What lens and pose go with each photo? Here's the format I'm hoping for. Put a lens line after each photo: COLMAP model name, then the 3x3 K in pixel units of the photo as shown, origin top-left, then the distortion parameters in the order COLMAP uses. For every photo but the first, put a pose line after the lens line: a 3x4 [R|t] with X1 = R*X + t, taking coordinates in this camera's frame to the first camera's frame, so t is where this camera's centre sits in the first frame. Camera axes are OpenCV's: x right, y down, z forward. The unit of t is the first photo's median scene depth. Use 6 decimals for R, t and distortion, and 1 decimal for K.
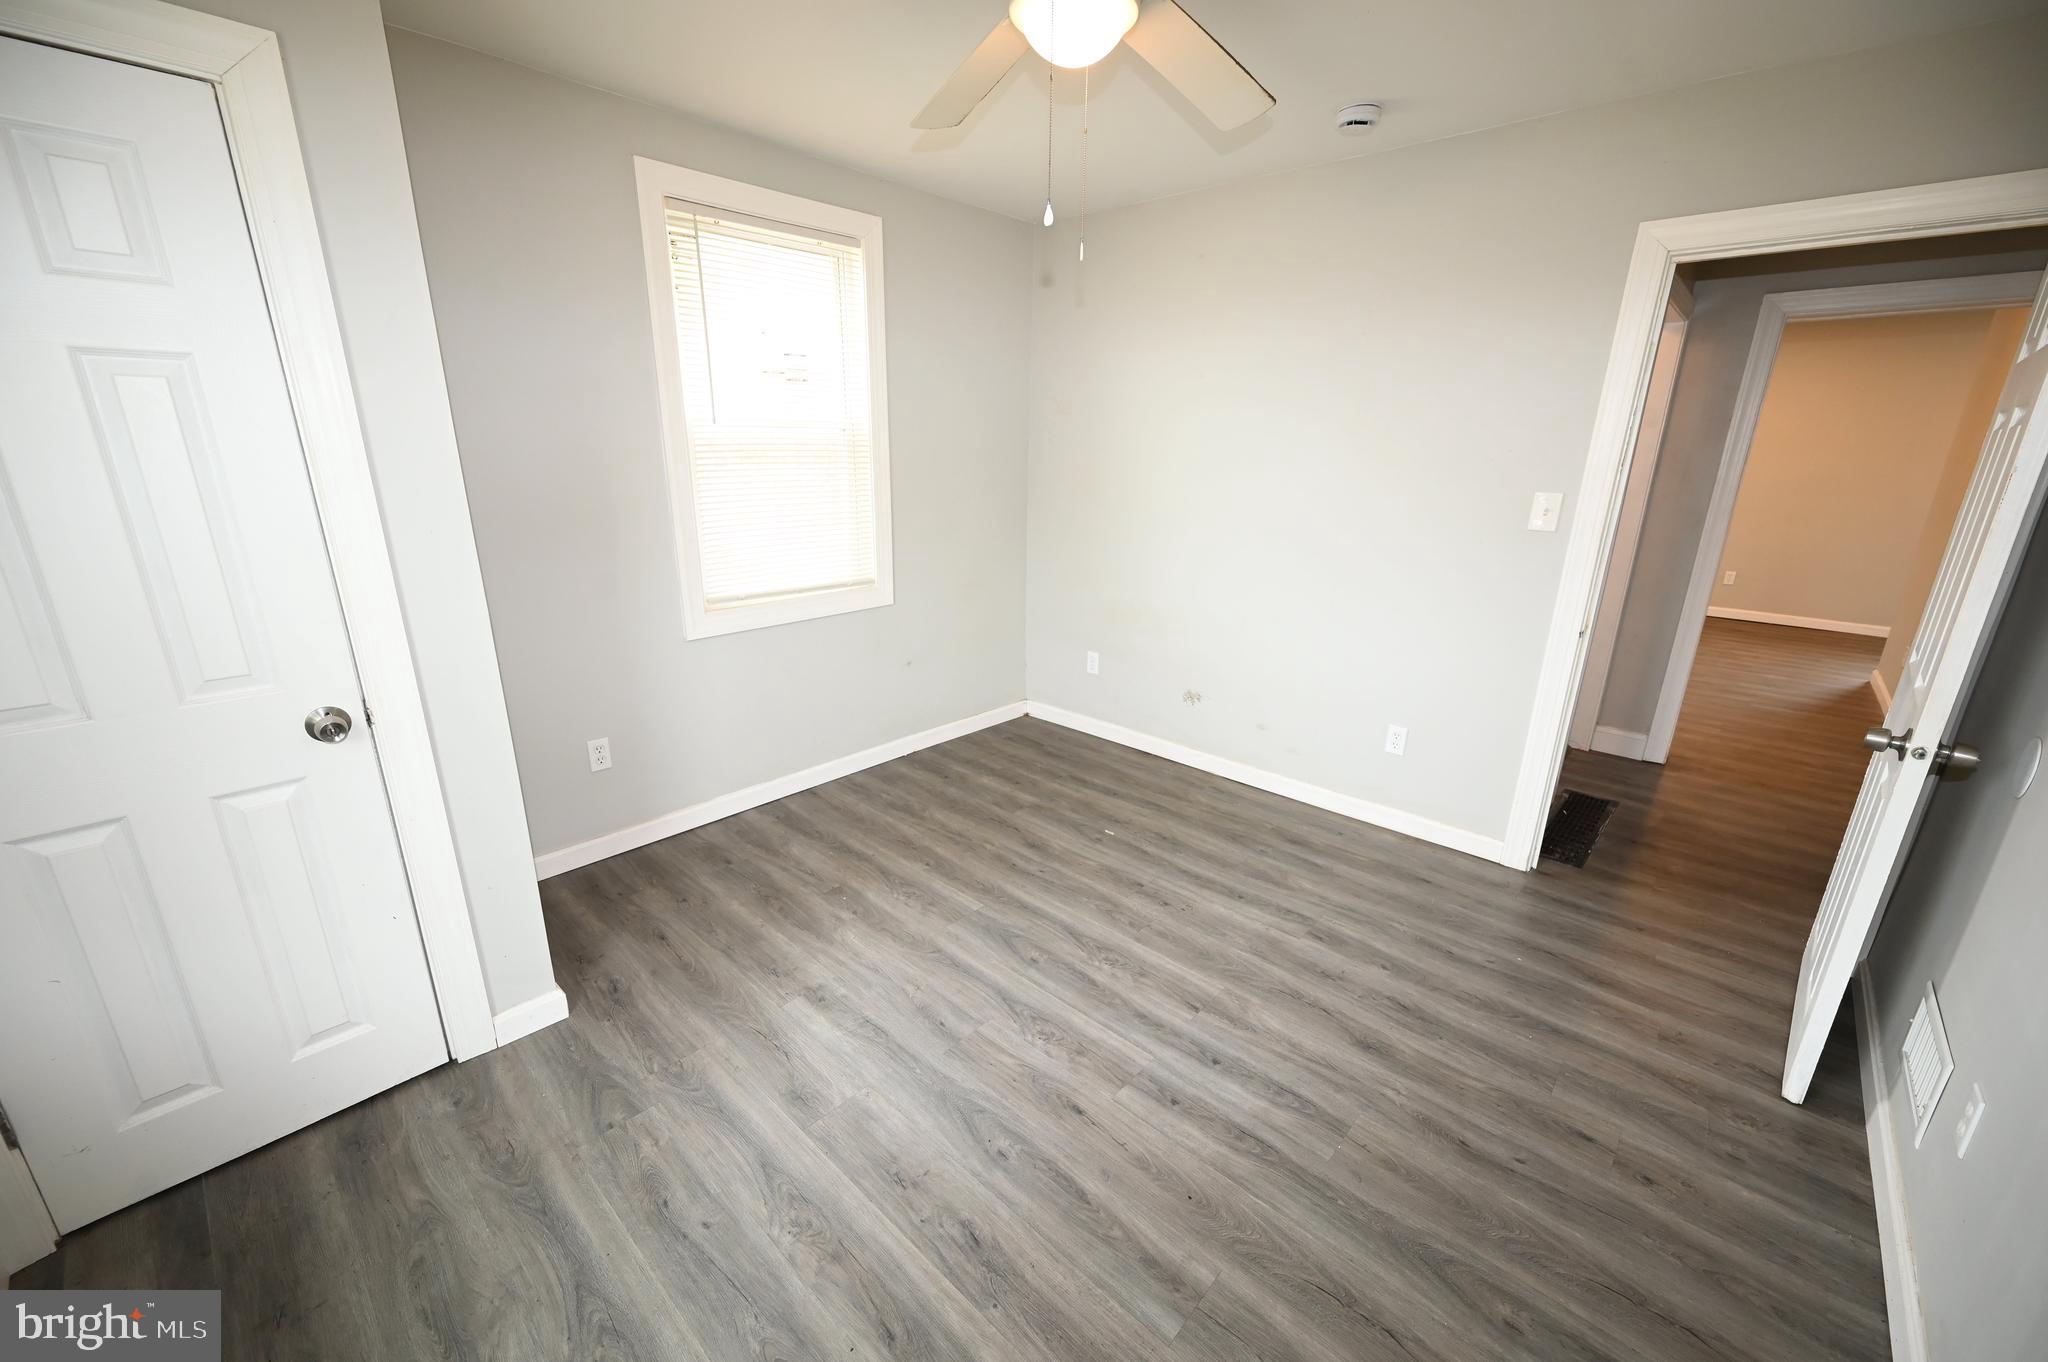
lens RADIAL K [[809.4, 0, 1024.0], [0, 809.4, 681.0], [0, 0, 1]] dist [-0.000582, 0.000074]
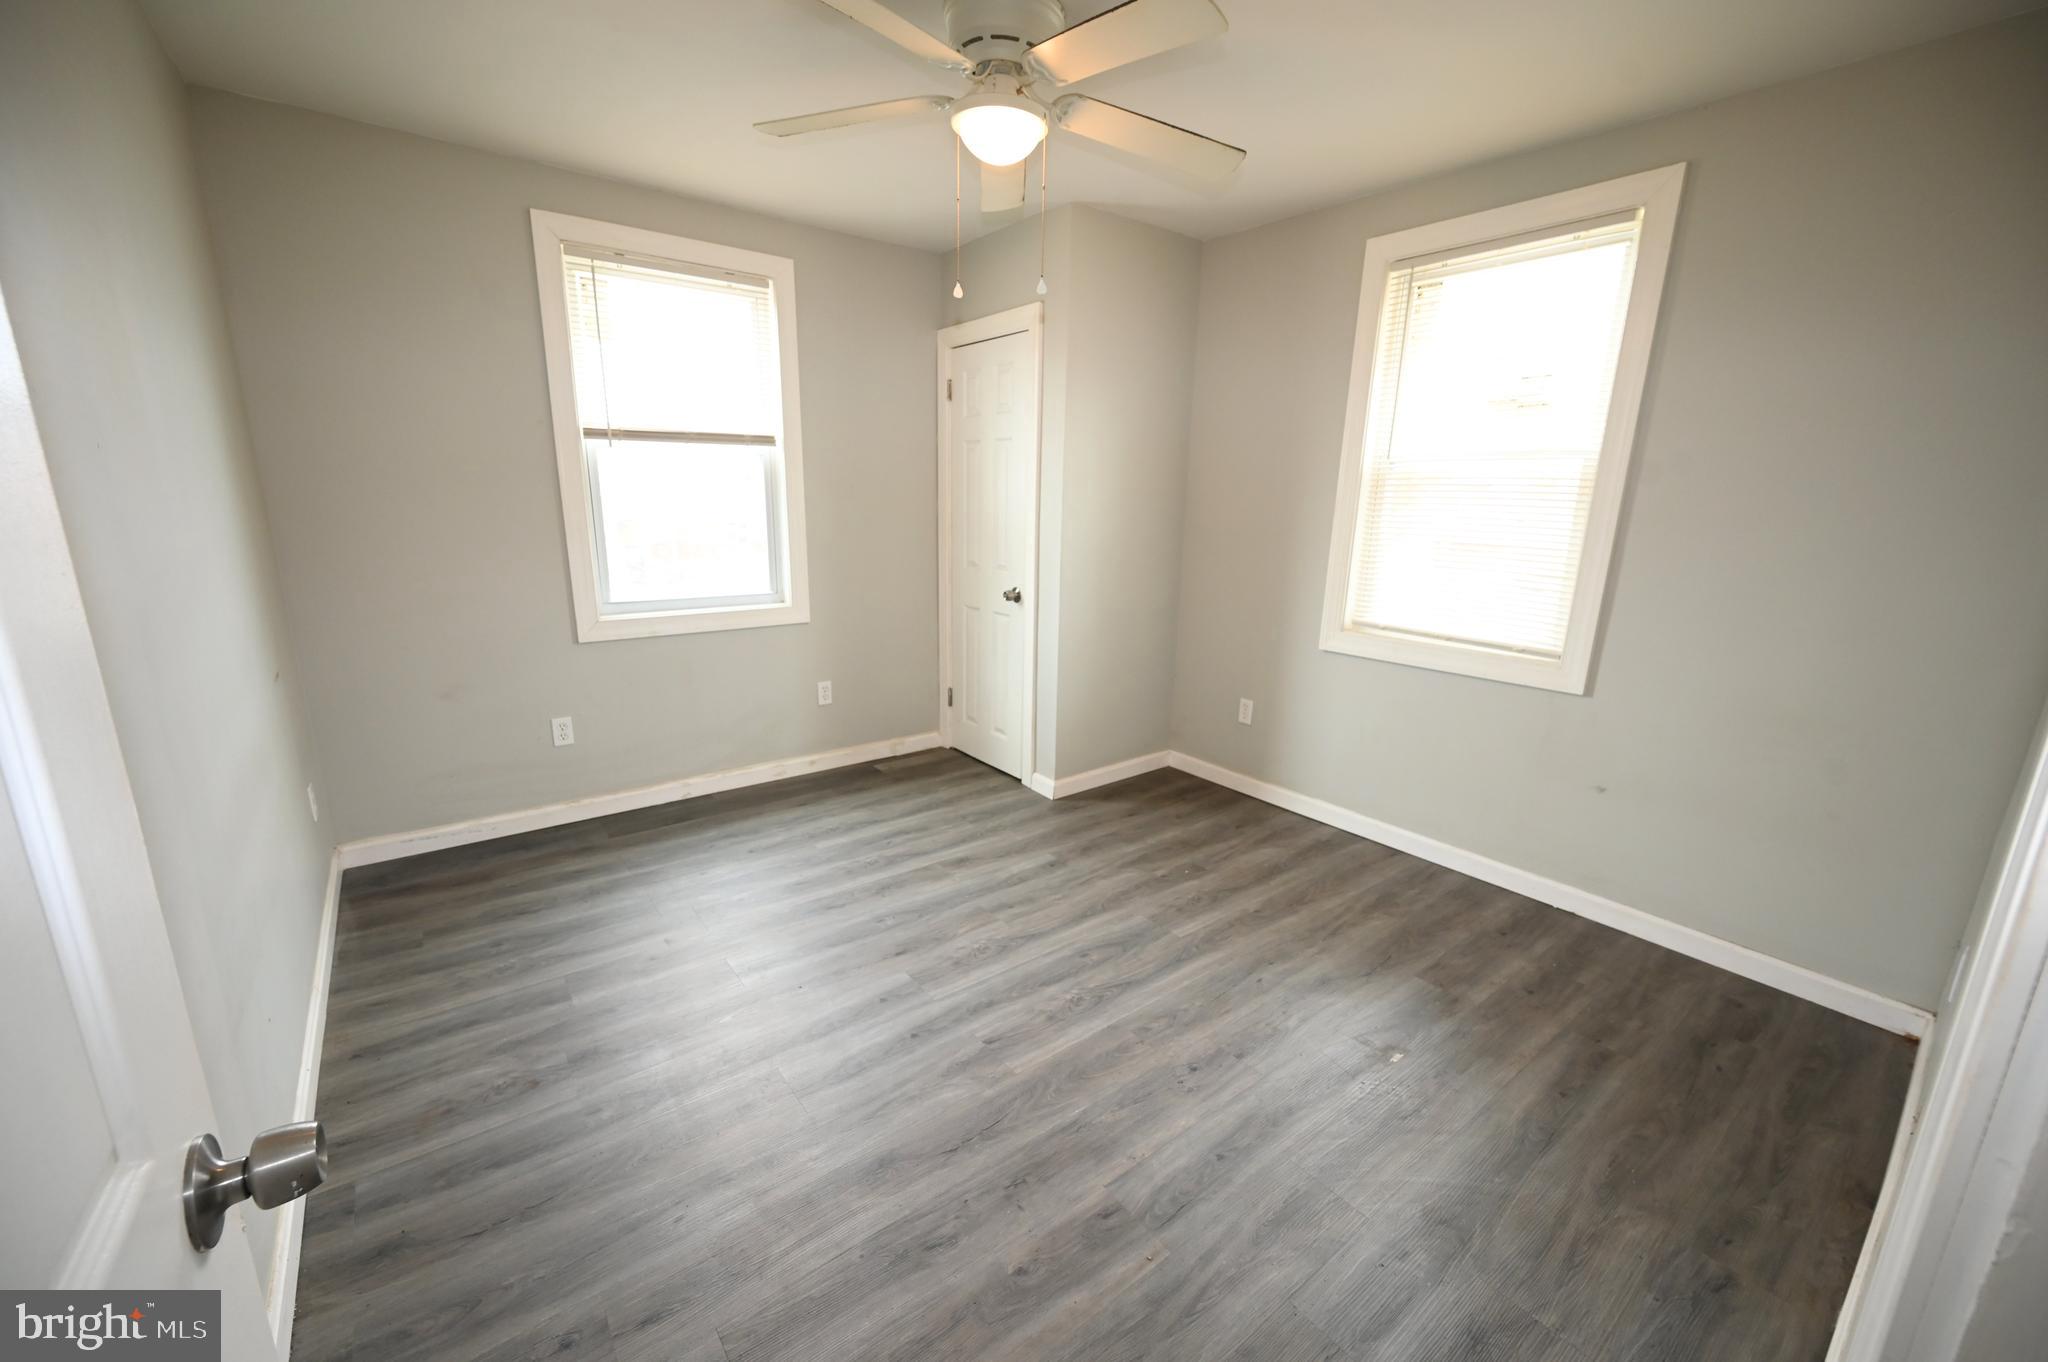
lens RADIAL K [[809.4, 0, 1024.0], [0, 809.4, 681.0], [0, 0, 1]] dist [-0.000582, 0.000074]
pose [[-0.174567, 0.204722, -0.963128, 0.877153], [-0.307172, 0.918010, 0.250807, -0.191773], [0.935506, 0.339628, -0.097369, 0.851650]]
